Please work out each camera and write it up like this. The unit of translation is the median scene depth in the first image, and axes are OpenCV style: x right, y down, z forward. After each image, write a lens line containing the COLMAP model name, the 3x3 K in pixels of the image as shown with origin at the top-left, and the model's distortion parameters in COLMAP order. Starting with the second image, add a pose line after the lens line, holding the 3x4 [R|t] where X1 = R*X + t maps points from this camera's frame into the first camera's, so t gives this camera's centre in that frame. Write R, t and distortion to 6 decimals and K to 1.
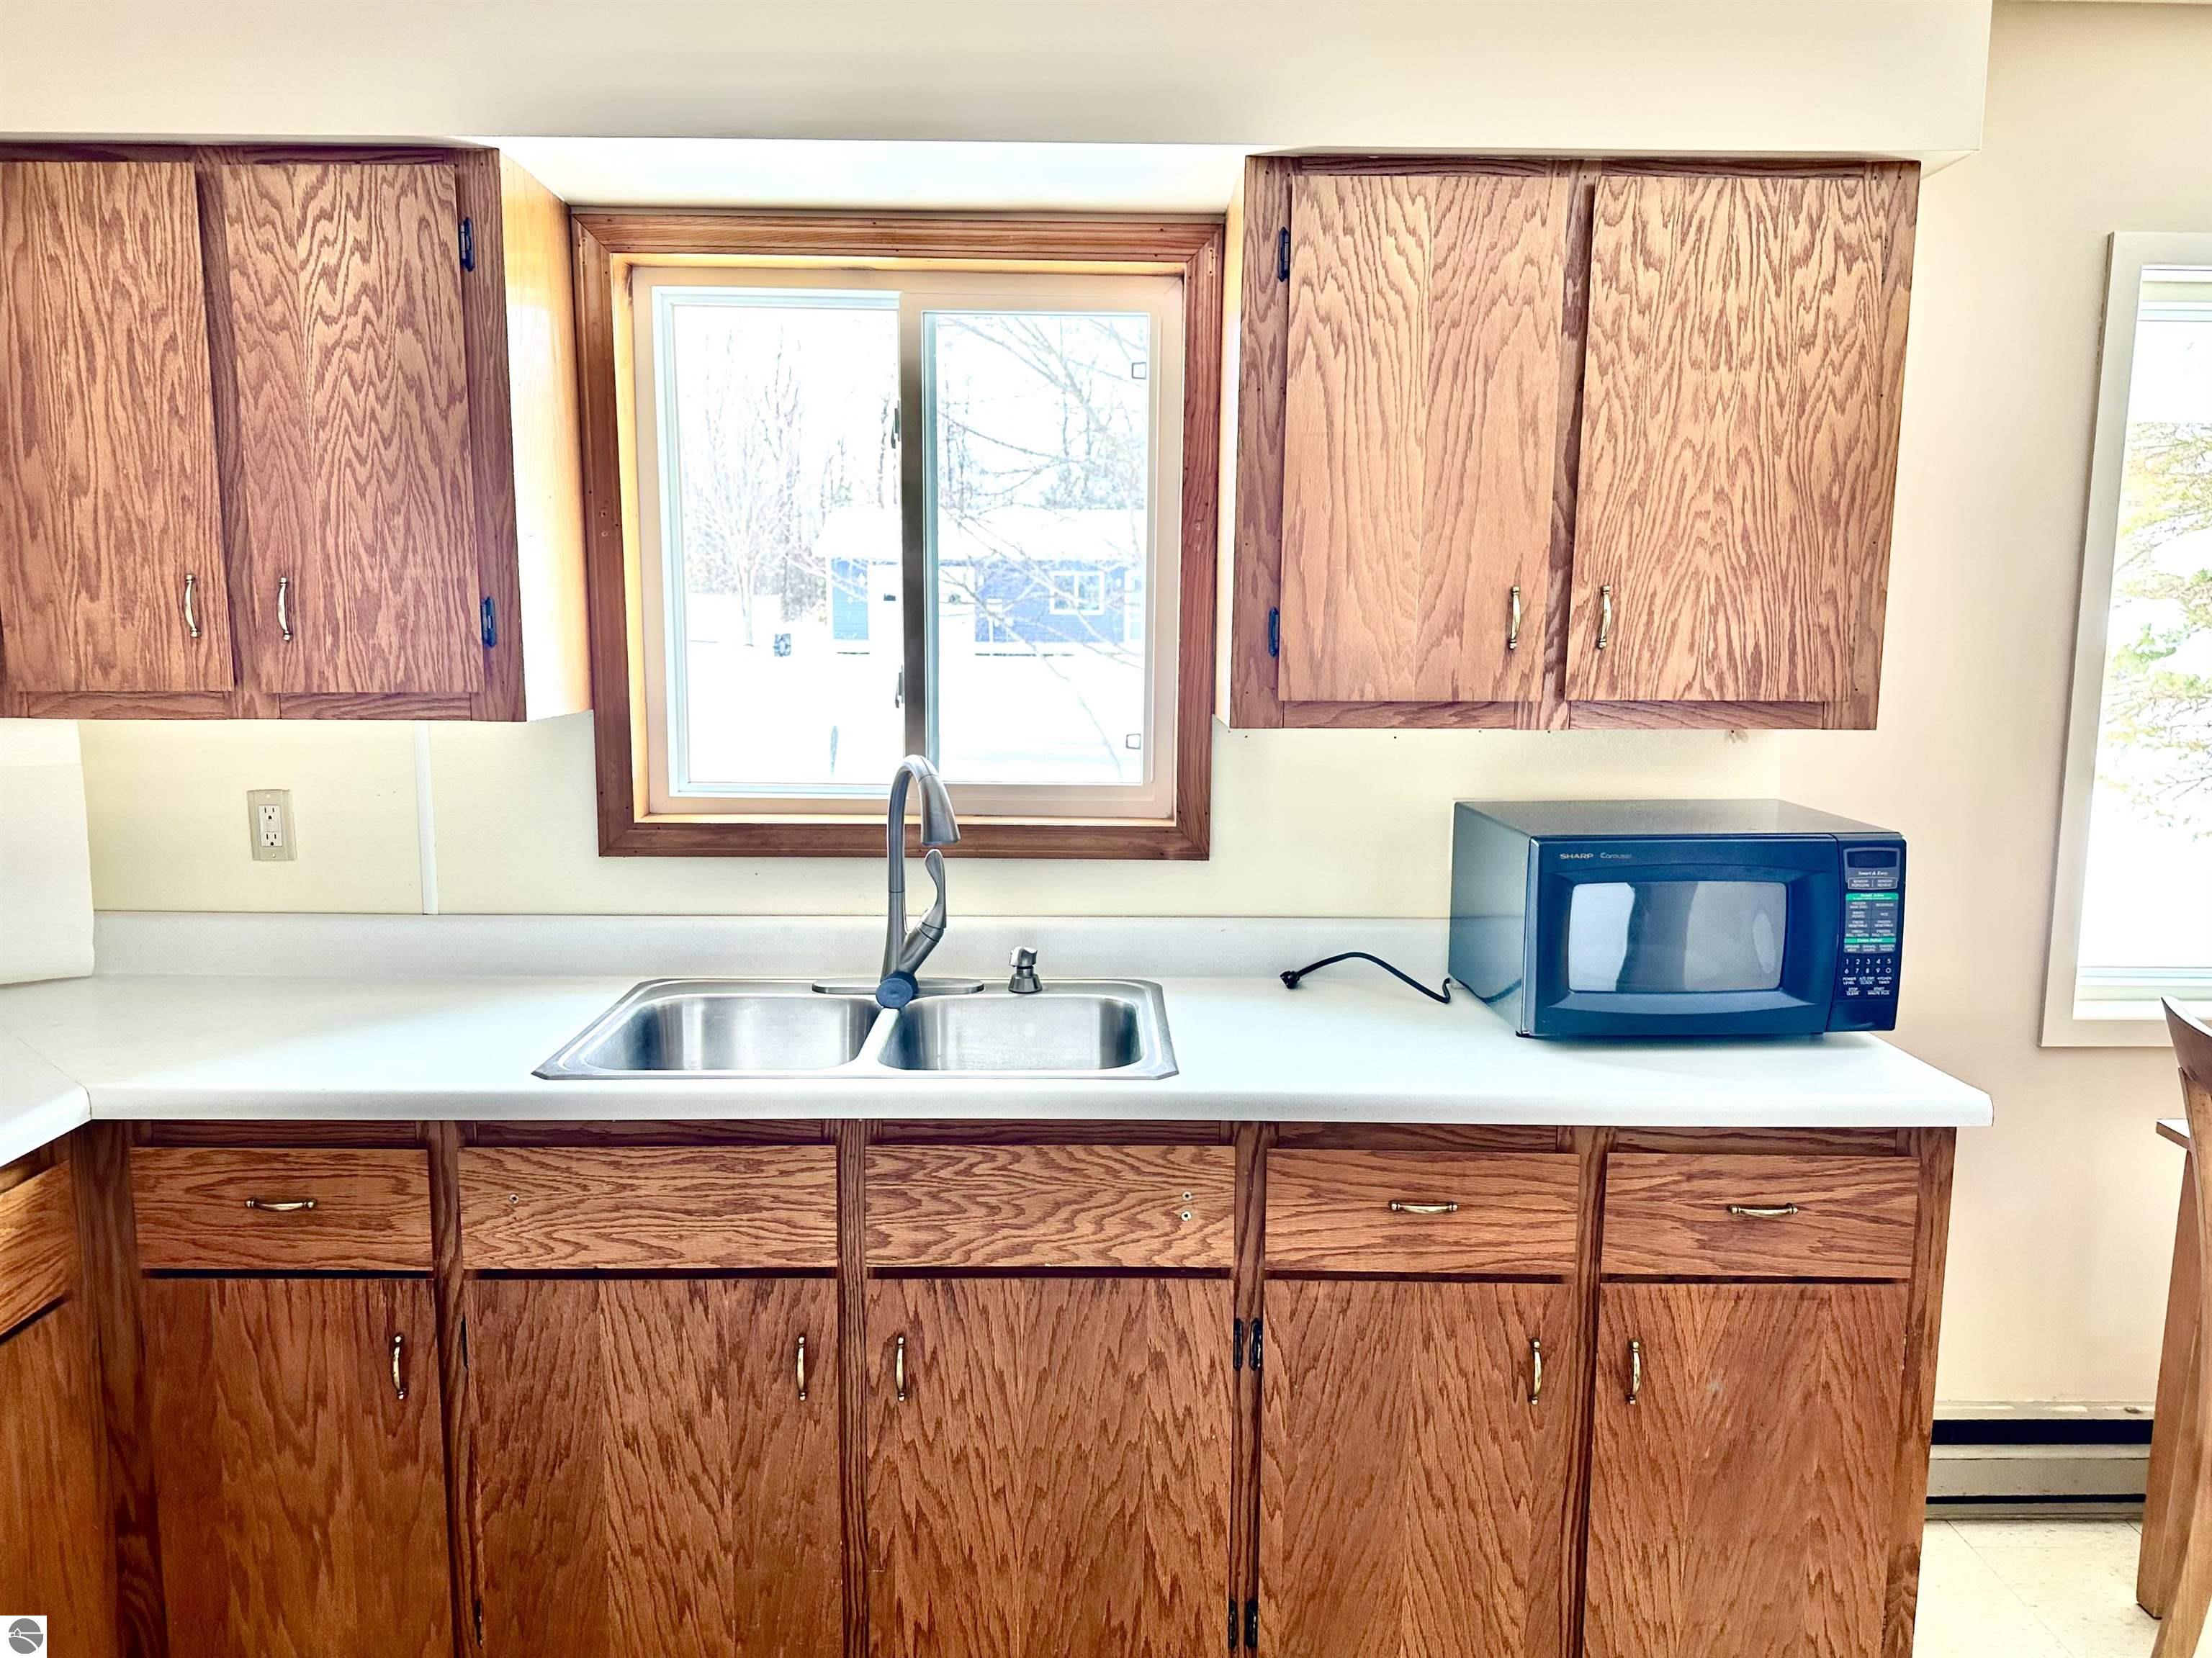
lens RADIAL K [[1575.9, 0, 1102.0], [0, 1575.9, 821.3], [0, 0, 1]] dist [0.123819, -0.140794]
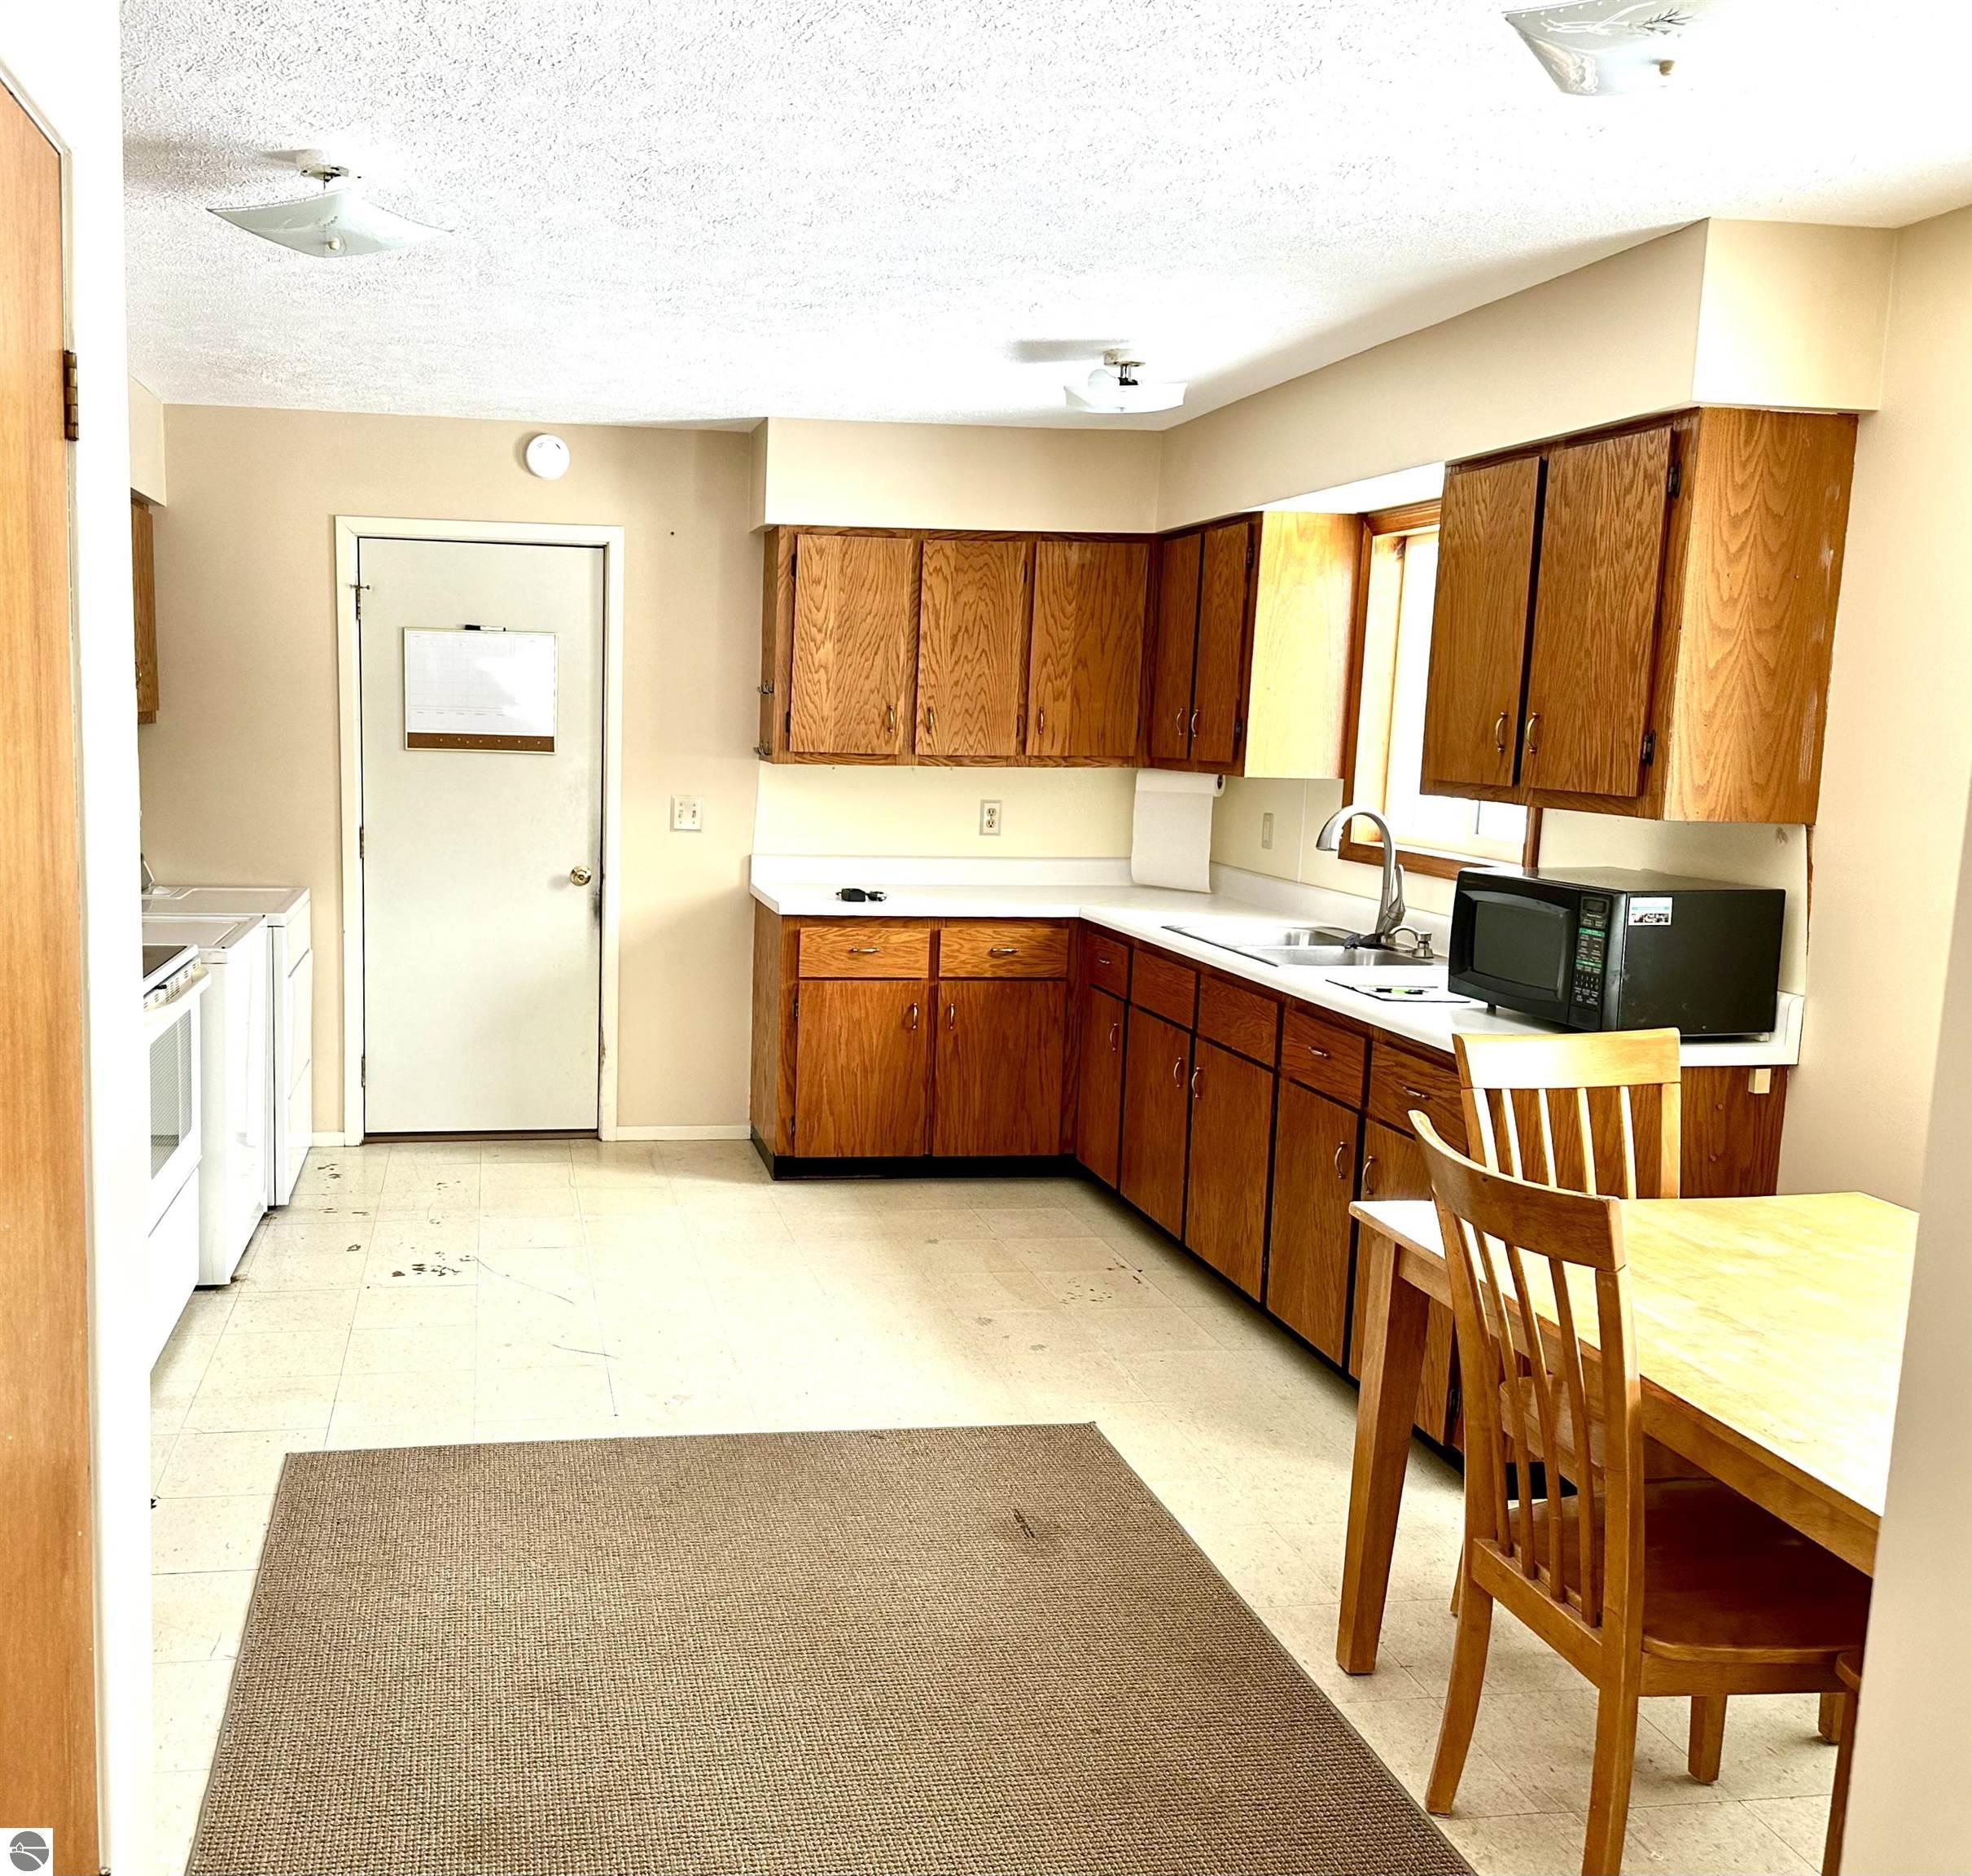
lens RADIAL K [[1801.4, 0, 984.6], [0, 1801.4, 934.5], [0, 0, 1]] dist [0.104840, 0.002943]
pose [[0.260103, 0.117483, -0.958407, 1.894683], [-0.163326, 0.983621, 0.076249, 0.013824], [0.951667, 0.136700, 0.275031, 0.051667]]
